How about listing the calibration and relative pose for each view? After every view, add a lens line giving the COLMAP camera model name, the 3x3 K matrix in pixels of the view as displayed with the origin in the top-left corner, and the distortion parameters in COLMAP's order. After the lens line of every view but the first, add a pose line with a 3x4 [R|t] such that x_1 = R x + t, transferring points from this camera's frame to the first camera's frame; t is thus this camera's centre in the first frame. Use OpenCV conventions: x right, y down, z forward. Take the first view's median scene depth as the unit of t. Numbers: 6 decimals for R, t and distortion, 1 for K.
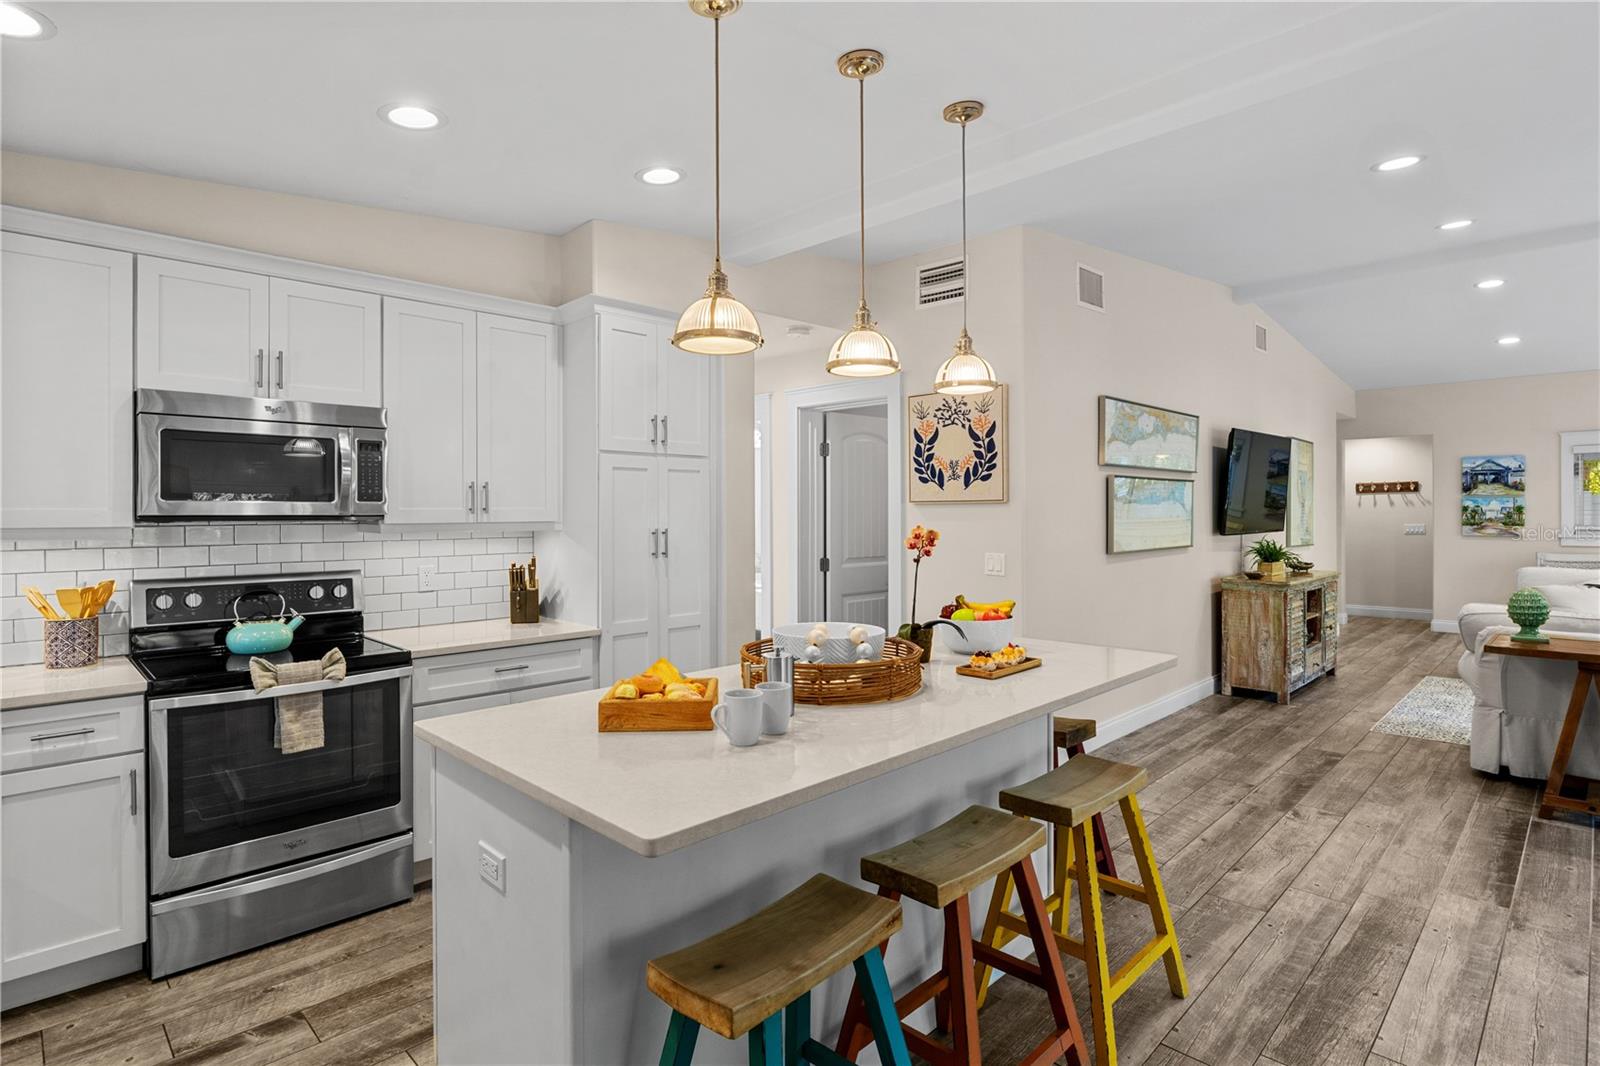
lens RADIAL K [[806.4, 0, 779.4], [0, 806.4, 513.2], [0, 0, 1]] dist [-0.007203, -0.000063]
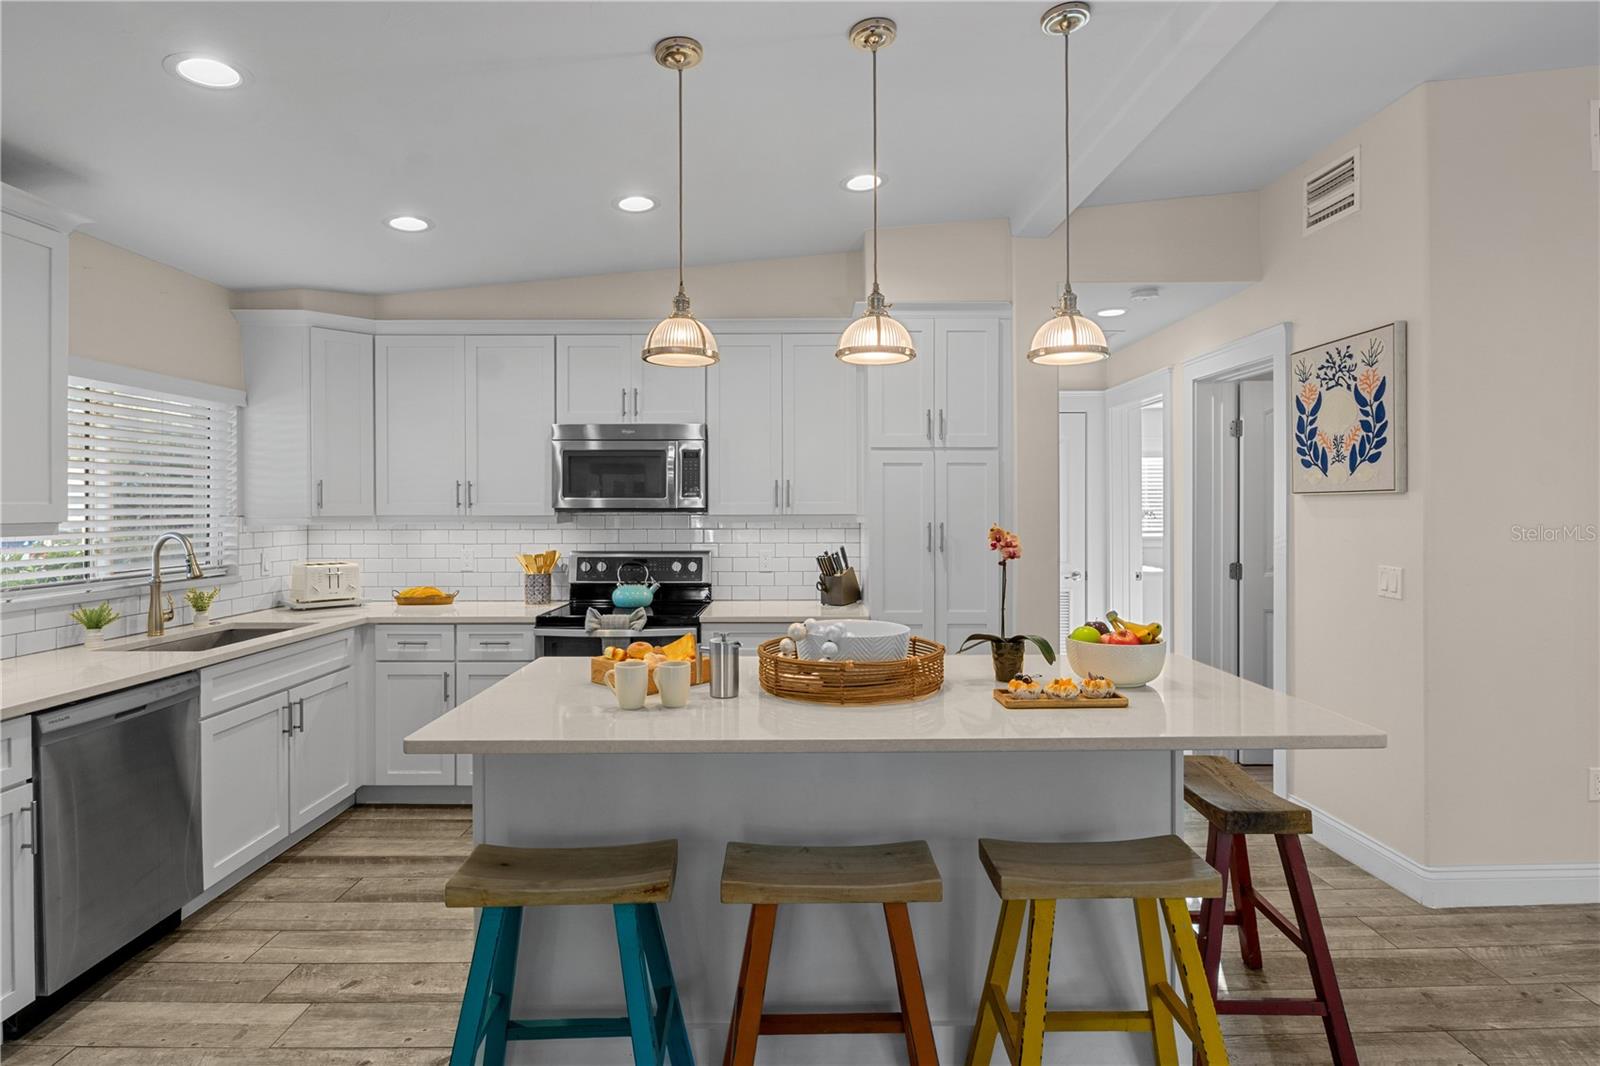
lens RADIAL K [[806.4, 0, 793.2], [0, 806.4, 528.9], [0, 0, 1]] dist [-0.007203, -0.000063]
pose [[0.720464, 0.020641, -0.693185, 0.421273], [-0.000686, 0.999578, 0.029053, -0.002238], [0.693492, -0.020456, 0.720174, 0.152839]]
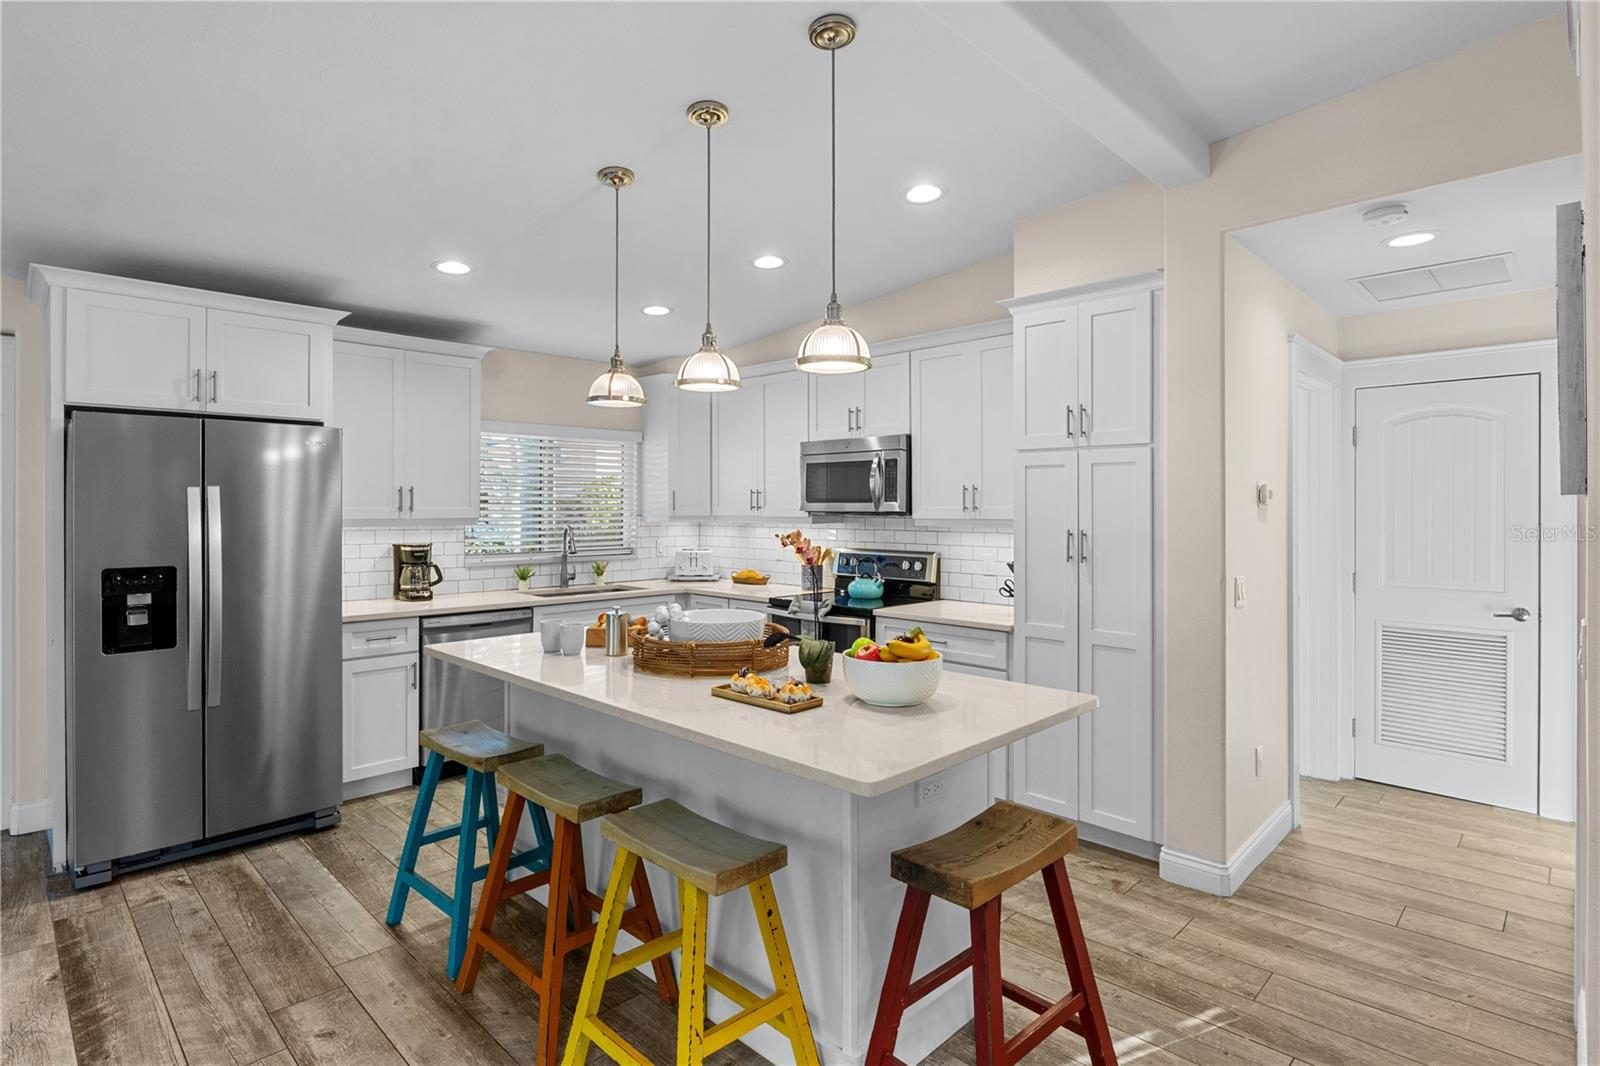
lens RADIAL K [[806.4, 0, 790.1], [0, 806.4, 506.0], [0, 0, 1]] dist [-0.007203, -0.000063]
pose [[0.015351, 0.003511, -0.999876, 0.752621], [0.000839, 0.999993, 0.003525, -0.011152], [0.999882, -0.000893, 0.015348, 0.668984]]
